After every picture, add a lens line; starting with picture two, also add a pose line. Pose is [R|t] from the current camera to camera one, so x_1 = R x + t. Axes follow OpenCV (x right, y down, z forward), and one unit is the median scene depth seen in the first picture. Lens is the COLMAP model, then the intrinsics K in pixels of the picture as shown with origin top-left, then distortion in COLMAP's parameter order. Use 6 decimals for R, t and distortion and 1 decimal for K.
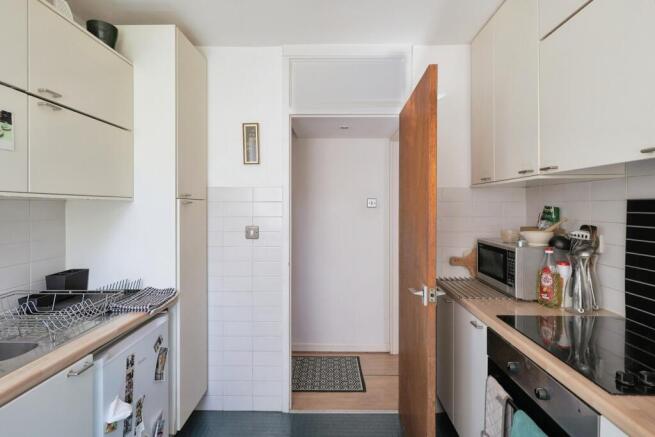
lens RADIAL K [[327.2, 0, 328.1], [0, 327.2, 213.0], [0, 0, 1]] dist [-0.000097, 0.000262]
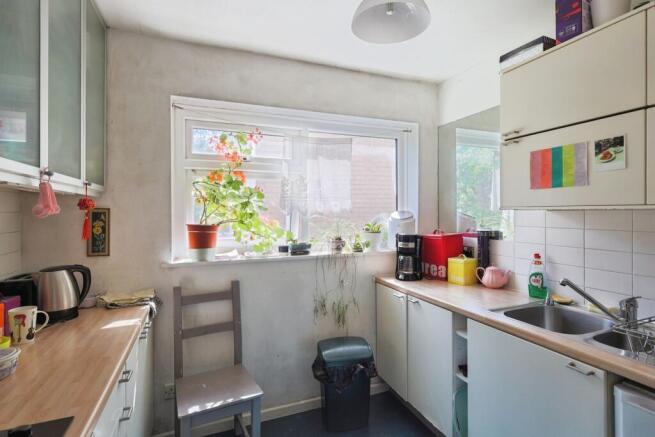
lens RADIAL K [[327.2, 0, 328.7], [0, 327.2, 214.7], [0, 0, 1]] dist [-0.000097, 0.000262]
pose [[-0.920830, 0.000631, -0.389963, 0.419540], [-0.005780, 0.999867, 0.015265, -0.042328], [0.389920, 0.016310, -0.920704, 1.650572]]
